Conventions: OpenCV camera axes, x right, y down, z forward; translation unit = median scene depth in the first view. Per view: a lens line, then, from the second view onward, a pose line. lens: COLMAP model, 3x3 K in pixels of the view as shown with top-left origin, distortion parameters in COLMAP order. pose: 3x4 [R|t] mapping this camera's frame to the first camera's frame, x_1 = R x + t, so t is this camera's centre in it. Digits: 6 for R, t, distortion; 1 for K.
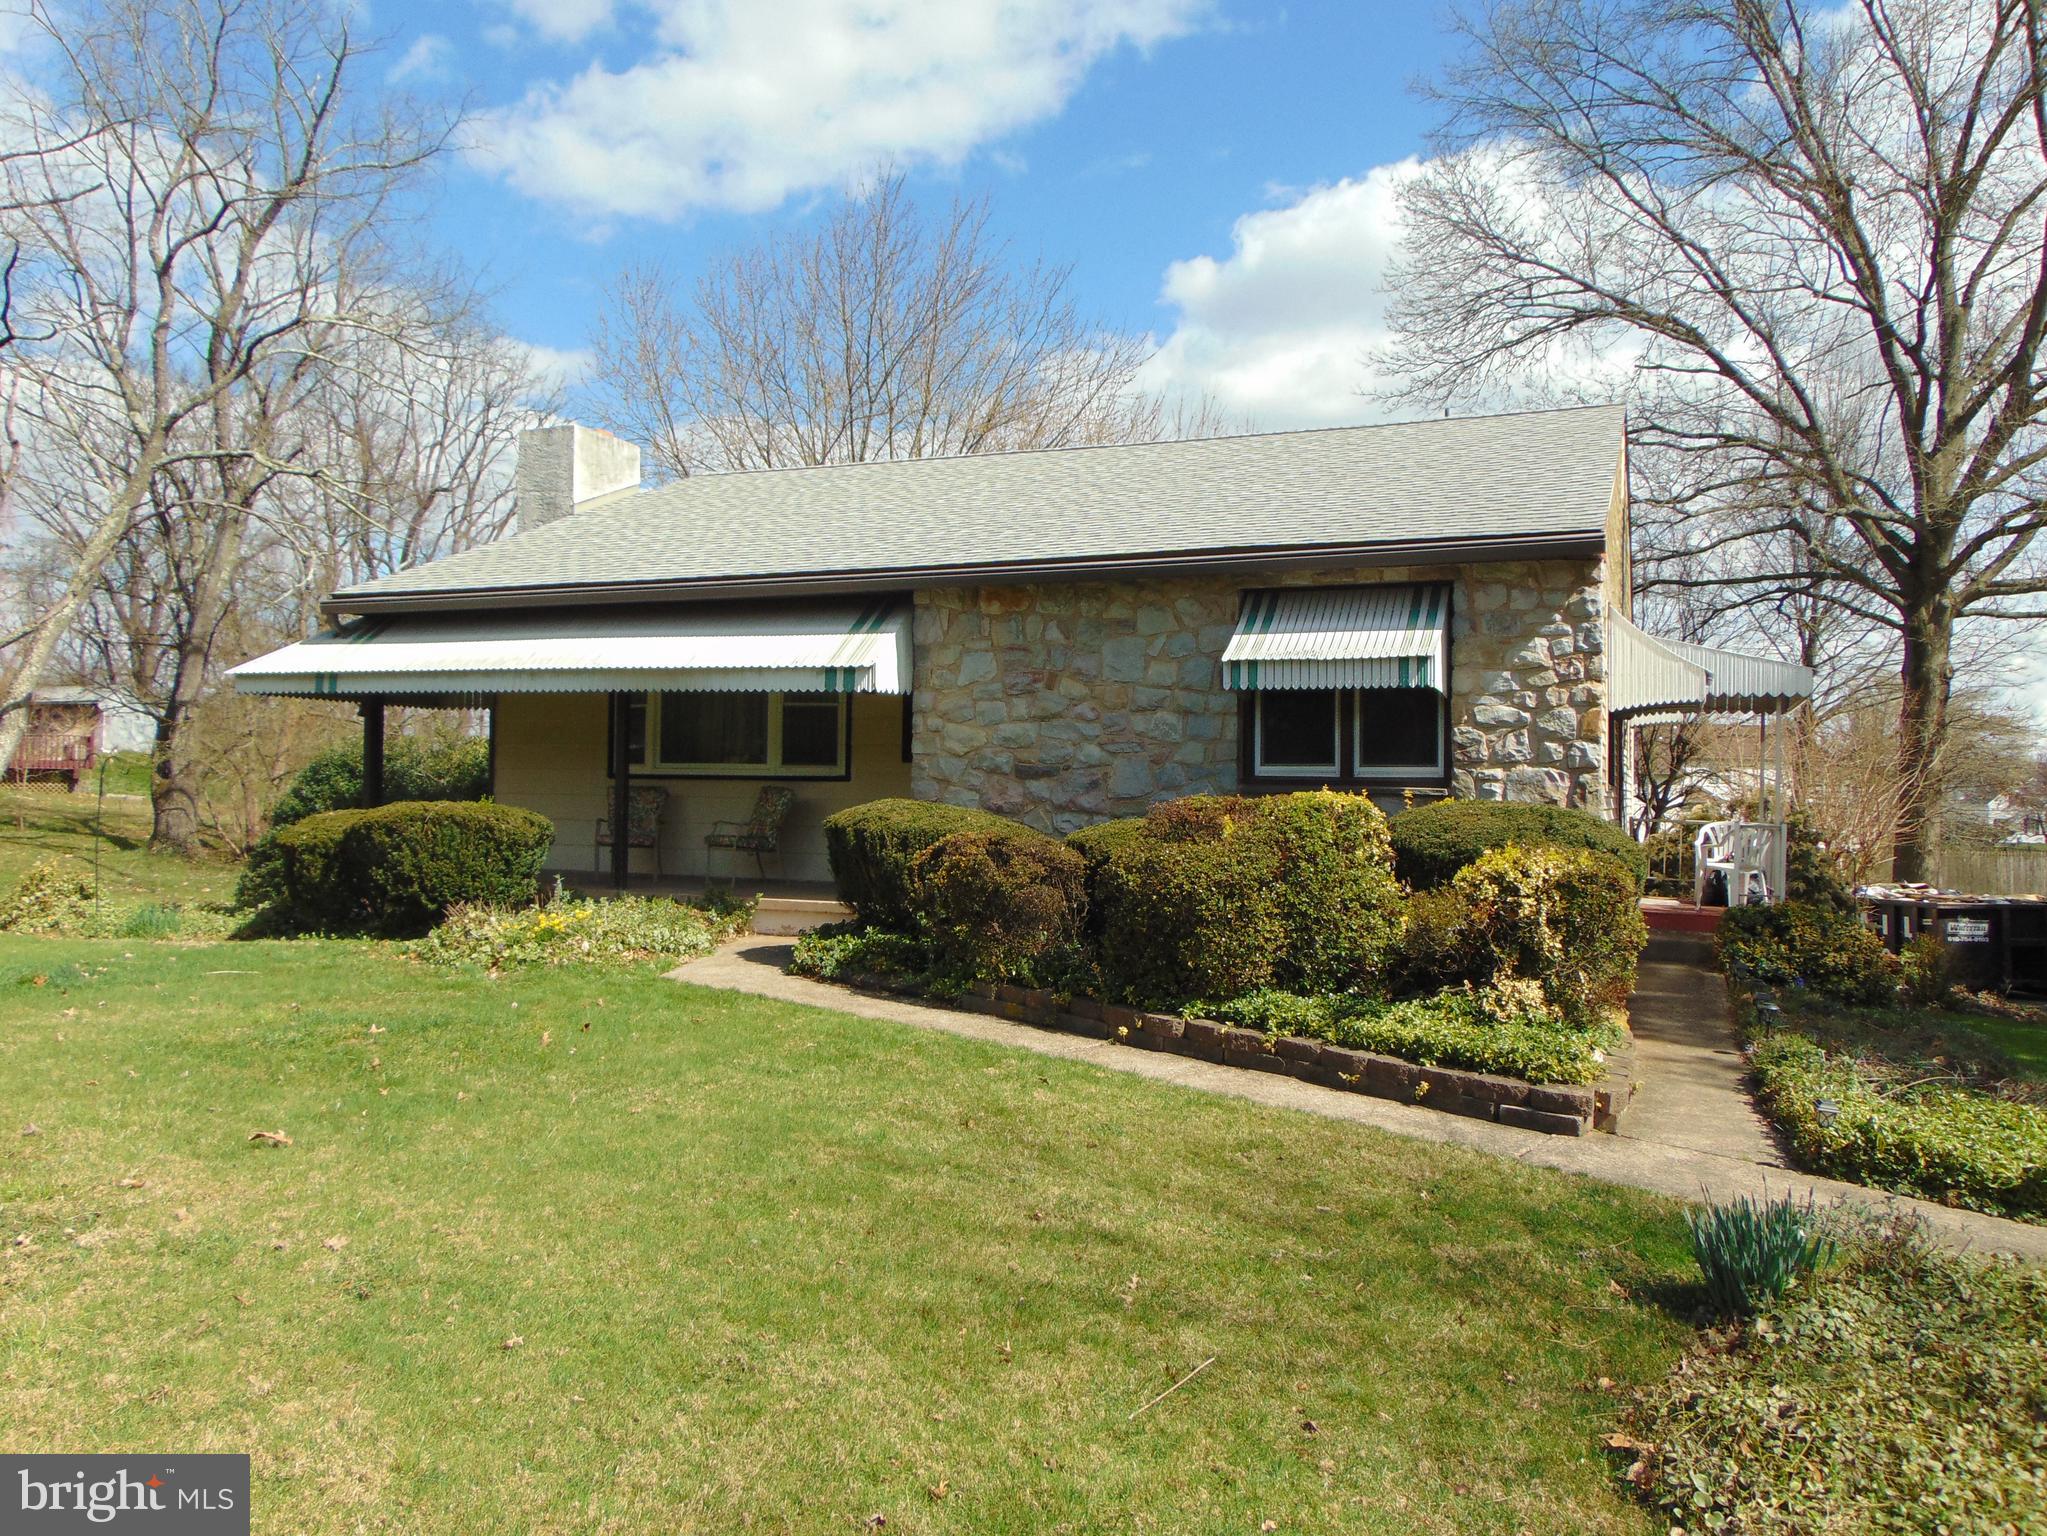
lens RADIAL K [[1531.0, 0, 1019.7], [0, 1531.0, 776.9], [0, 0, 1]] dist [-0.032621, 0.000732]
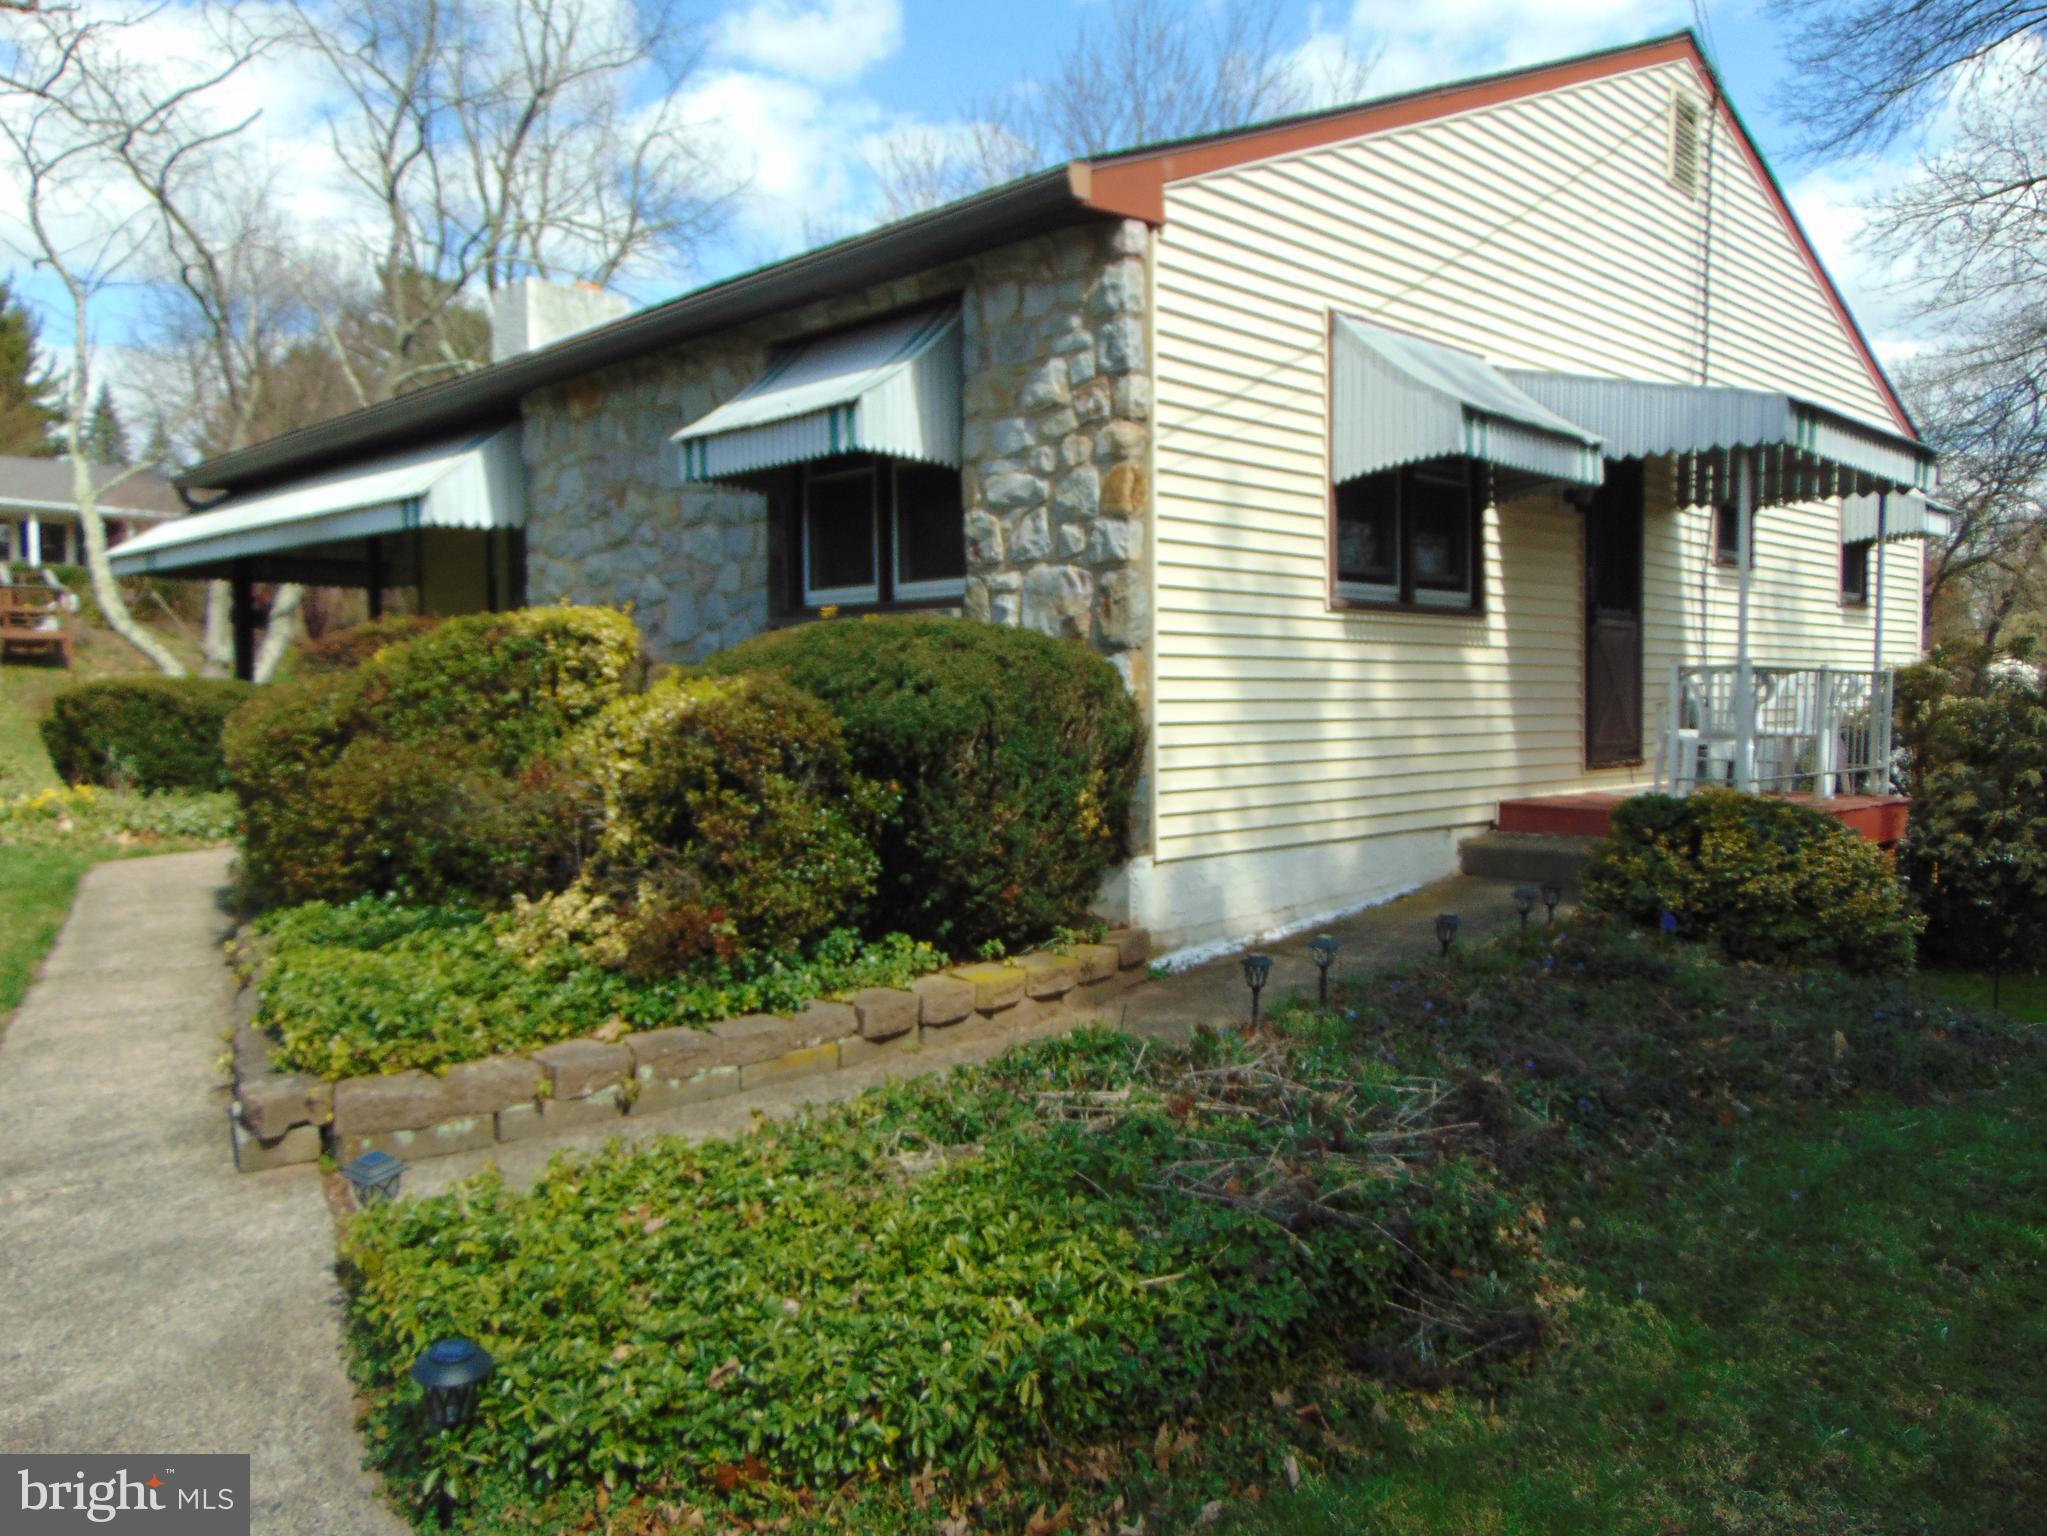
lens RADIAL K [[1531.0, 0, 1025.7], [0, 1531.0, 764.1], [0, 0, 1]] dist [-0.032621, 0.000732]
pose [[0.931492, -0.001995, -0.363756, 0.557301], [0.021033, 0.998607, 0.048382, 0.044345], [0.363153, -0.052718, 0.930237, 0.402818]]
